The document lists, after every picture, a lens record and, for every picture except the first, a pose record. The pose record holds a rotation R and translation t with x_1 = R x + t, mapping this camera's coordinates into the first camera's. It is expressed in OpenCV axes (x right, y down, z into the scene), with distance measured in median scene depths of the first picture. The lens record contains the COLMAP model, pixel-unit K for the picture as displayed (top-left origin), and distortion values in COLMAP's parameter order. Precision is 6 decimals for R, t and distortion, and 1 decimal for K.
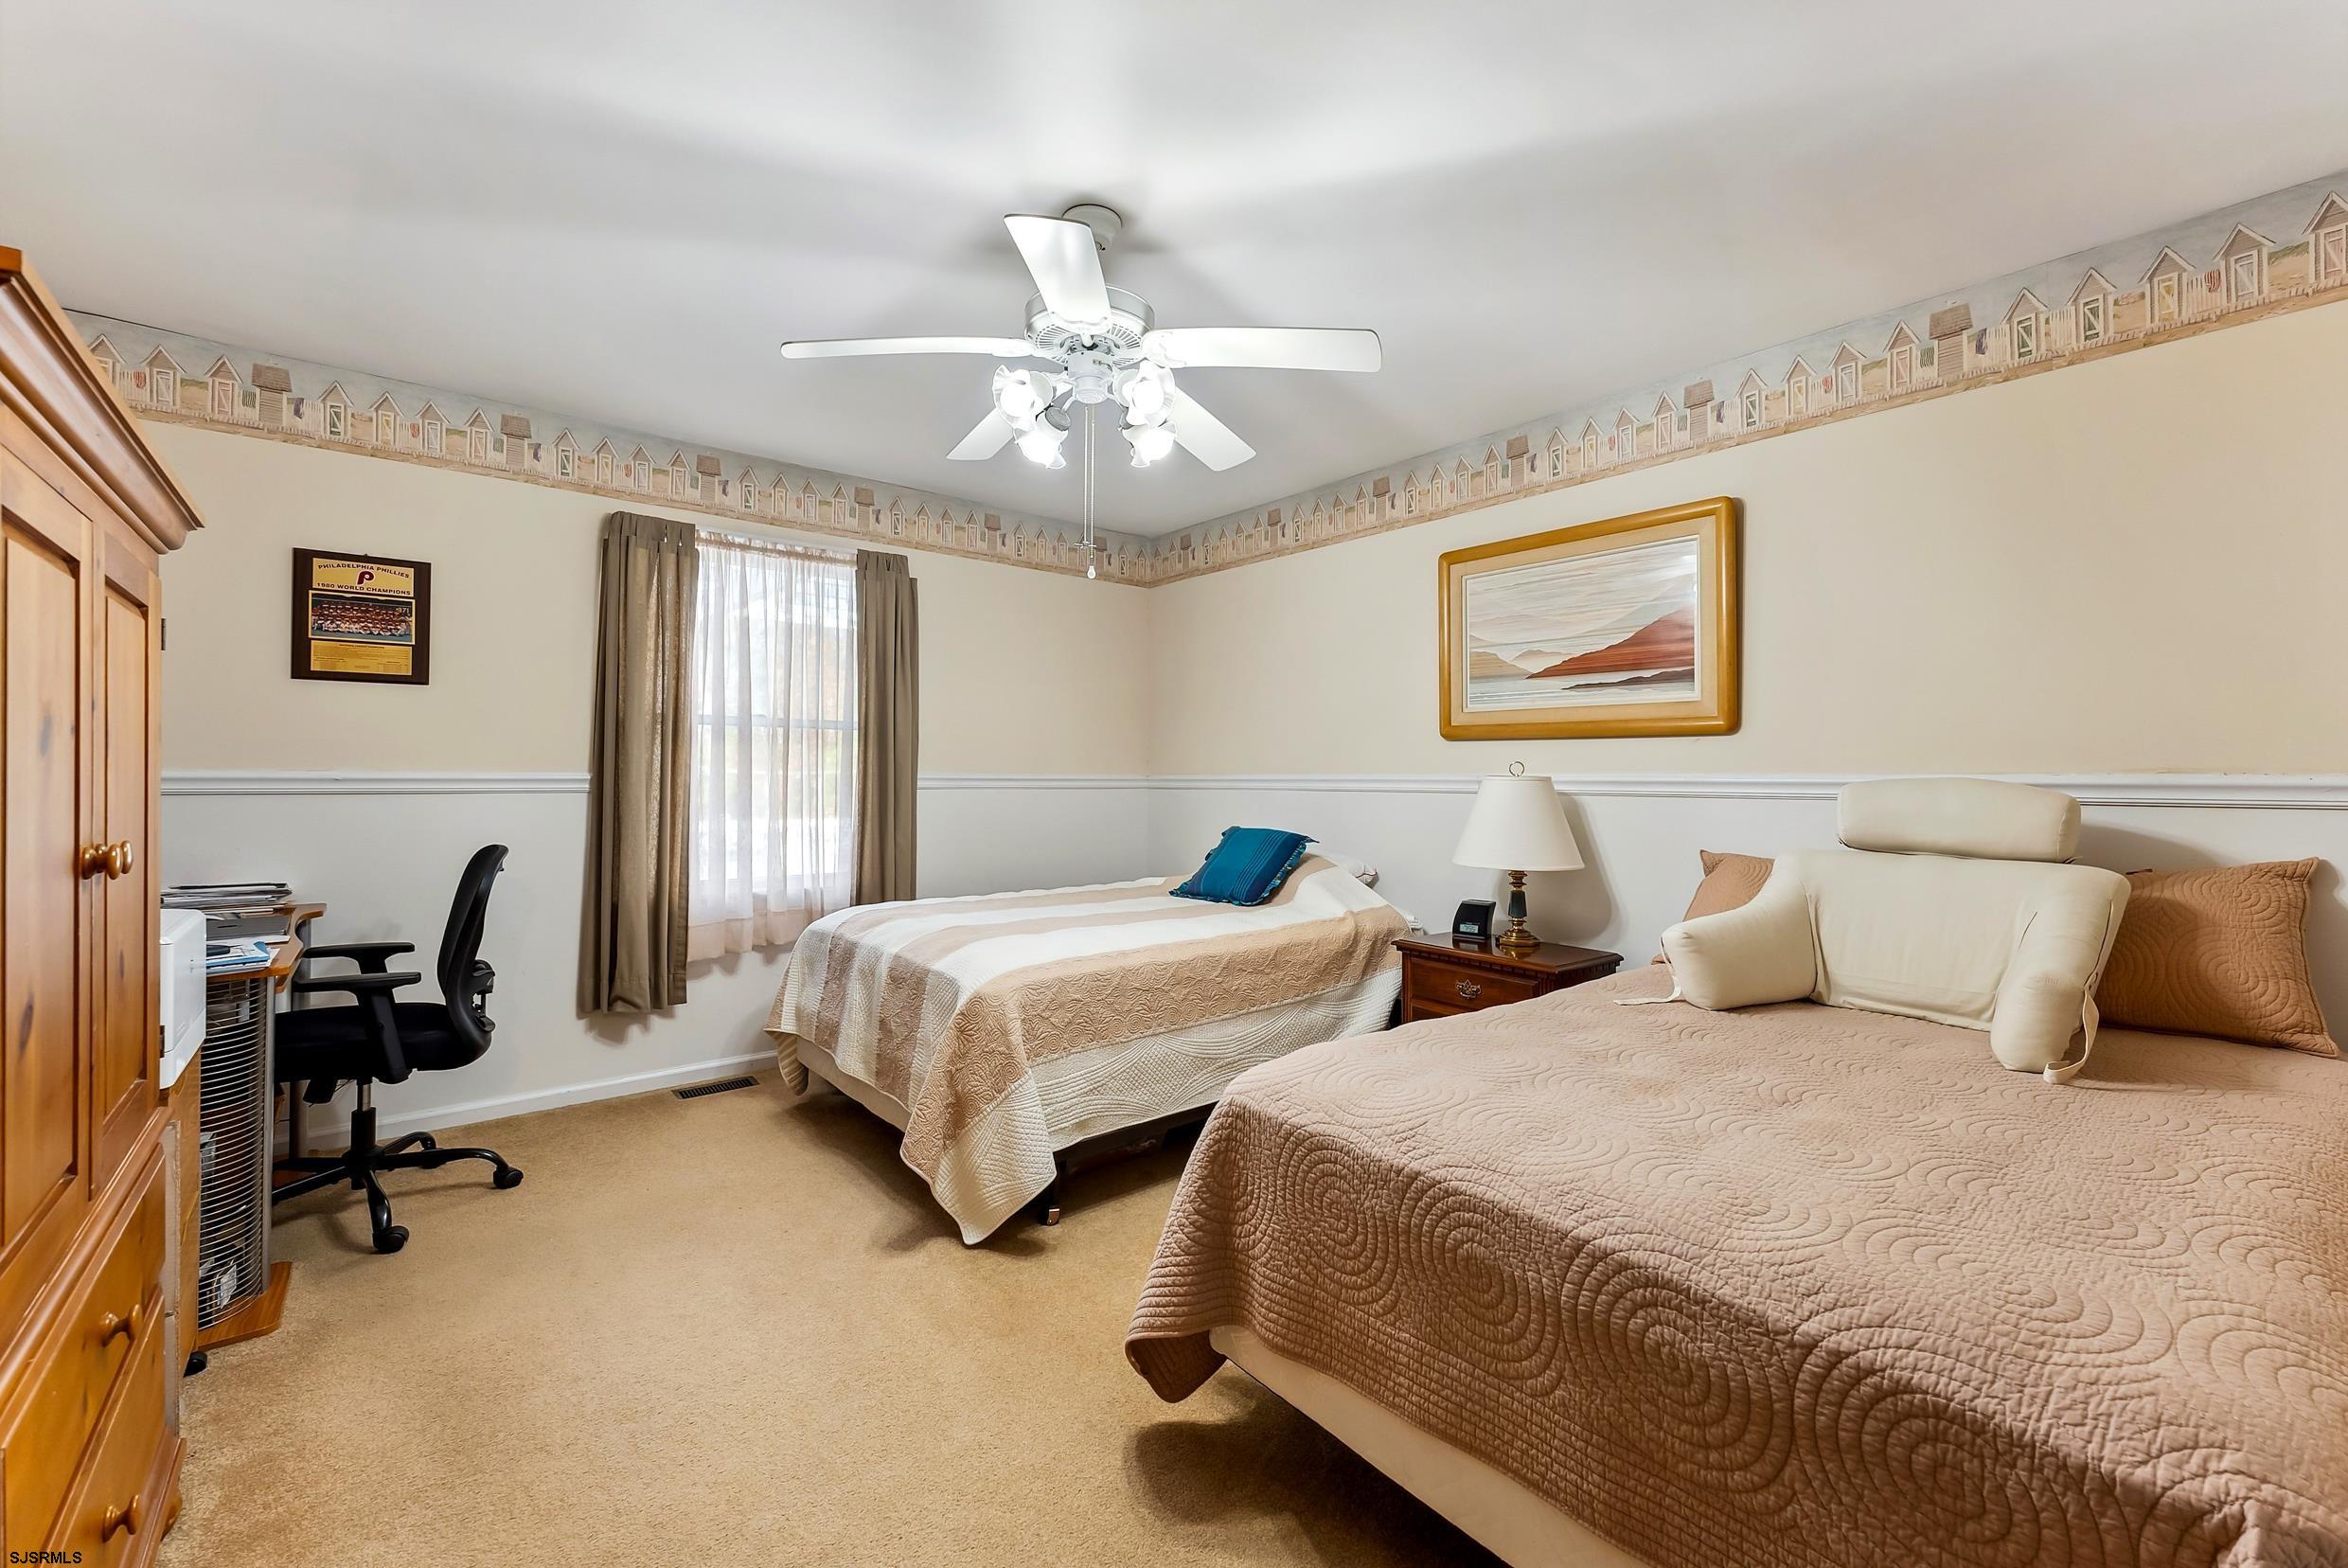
lens RADIAL K [[951.8, 0, 1220.1], [0, 951.8, 754.7], [0, 0, 1]] dist [-0.004850, -0.000228]
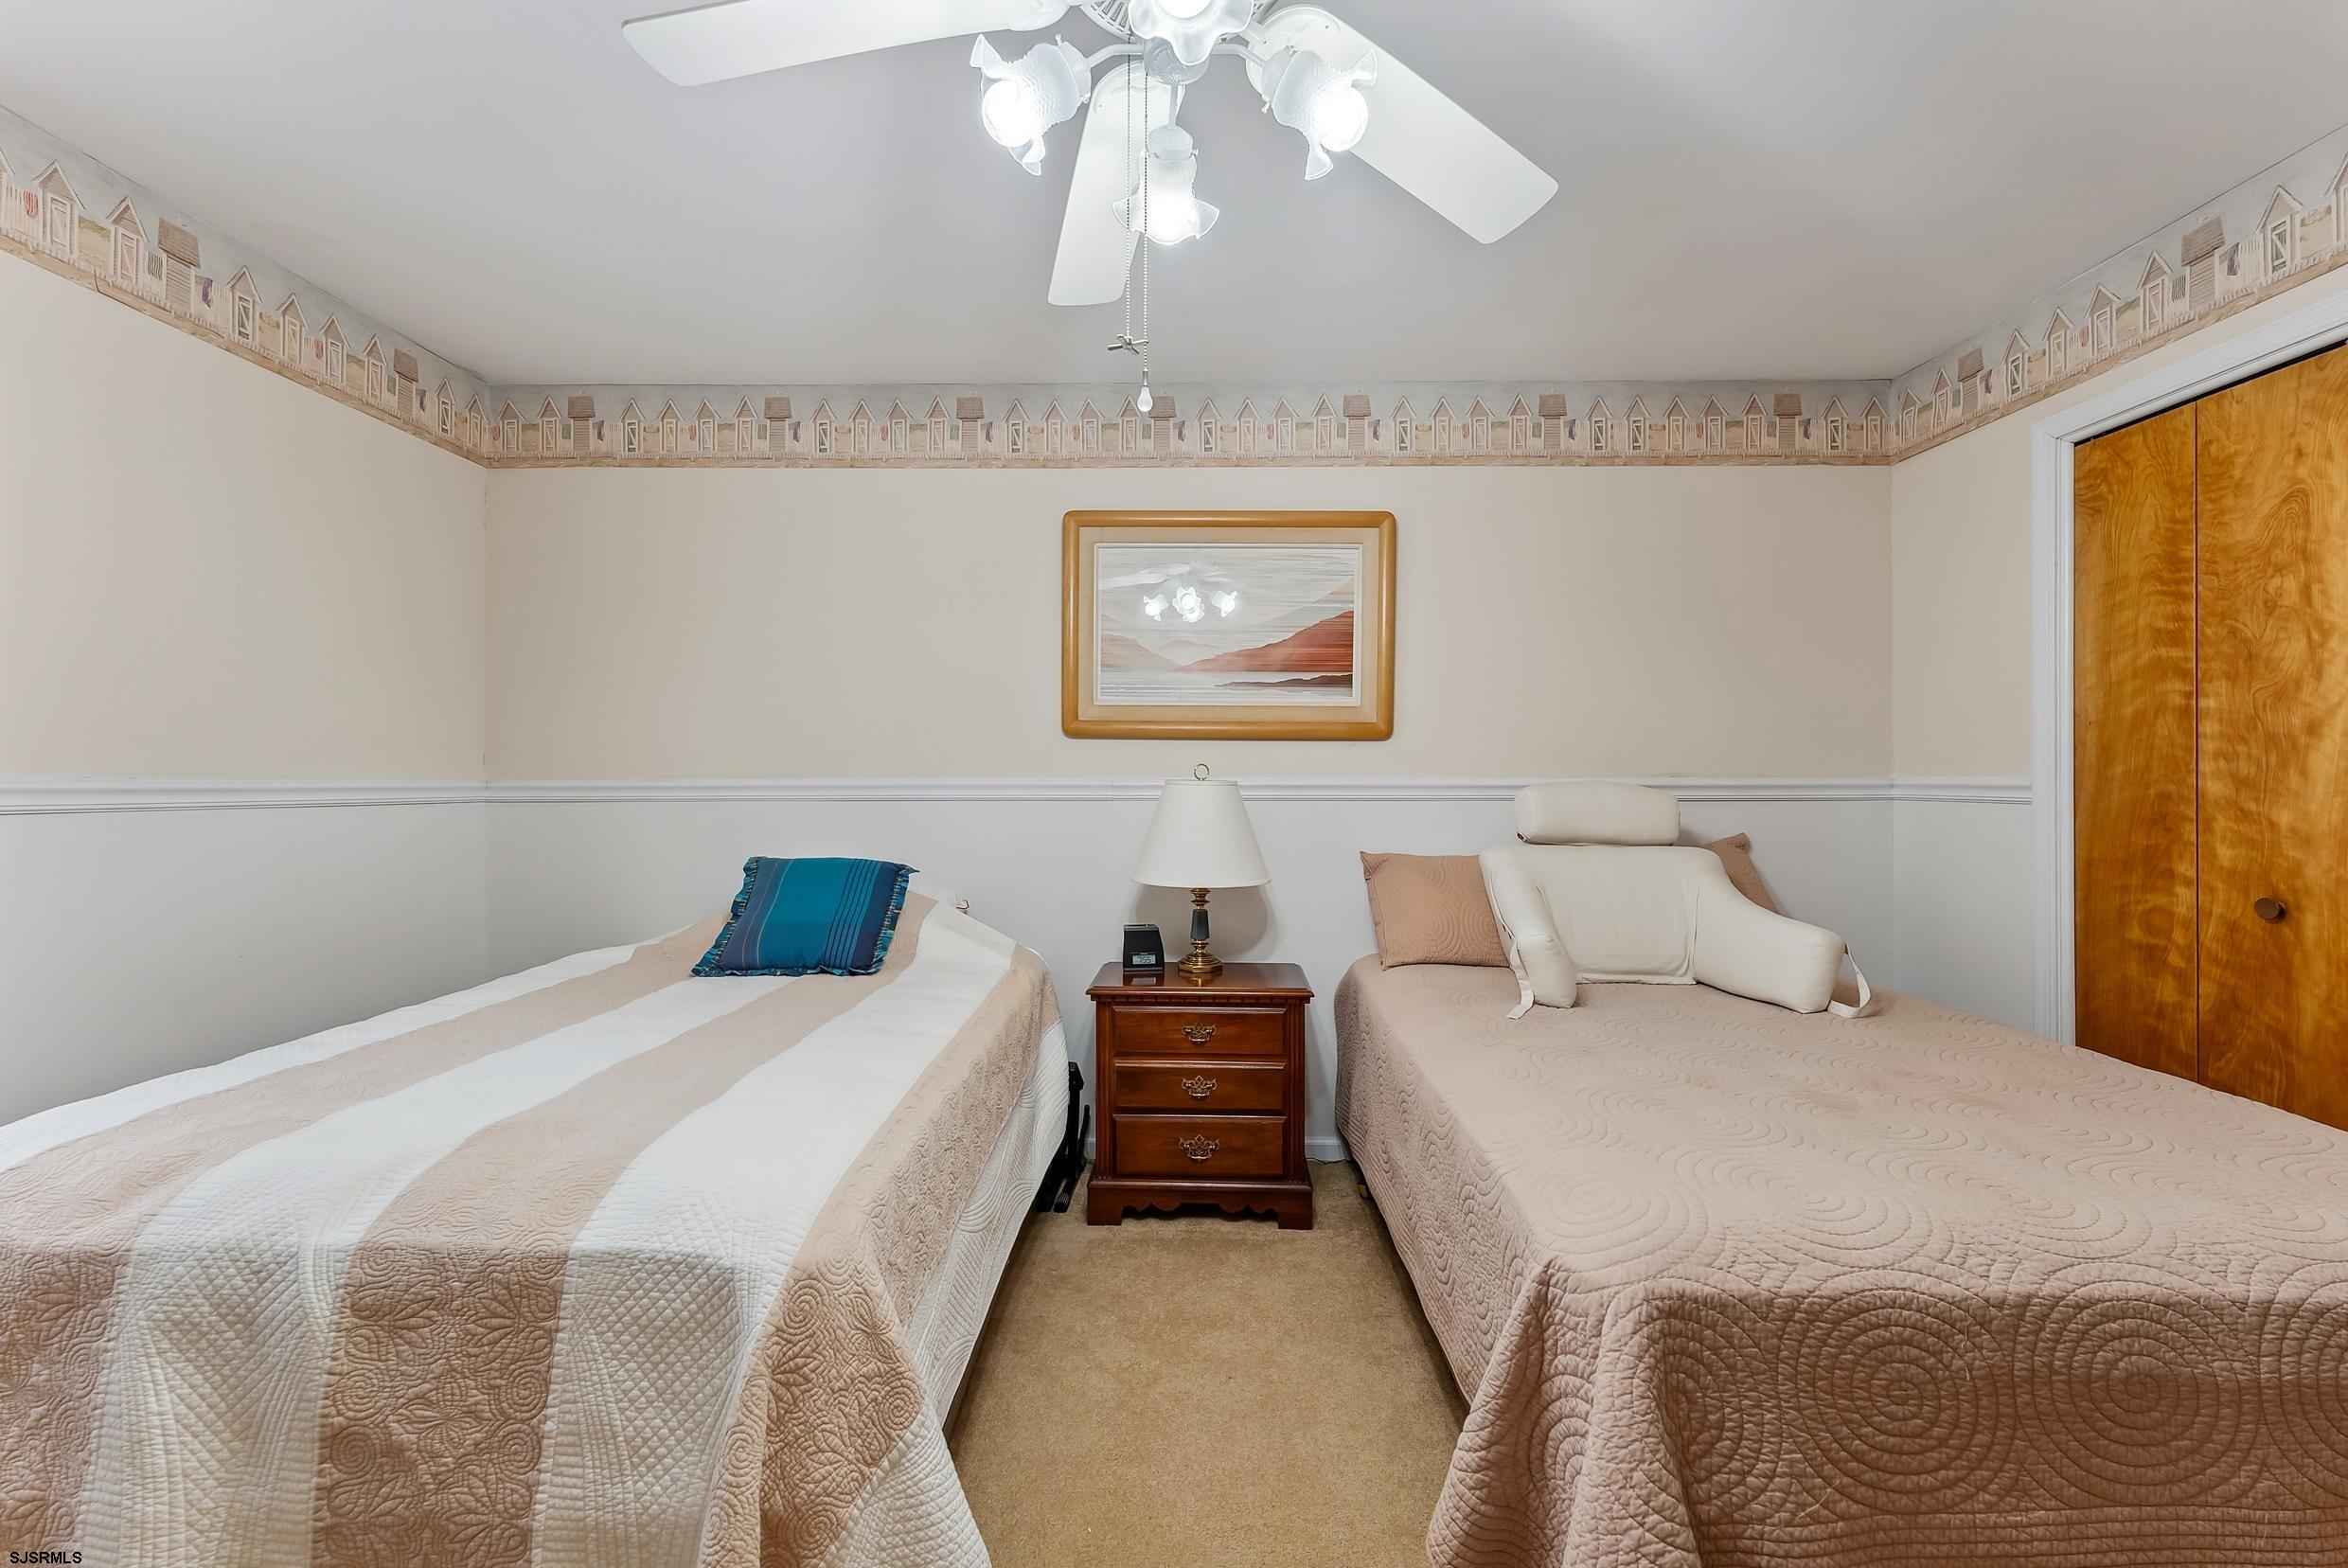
lens RADIAL K [[945.5, 0, 1181.7], [0, 945.5, 765.2], [0, 0, 1]] dist [0.001861, -0.000407]
pose [[0.664507, 0.006348, 0.747255, -0.378879], [-0.015409, 0.999868, 0.005209, 0.004709], [-0.747123, -0.014976, 0.664517, 0.456132]]
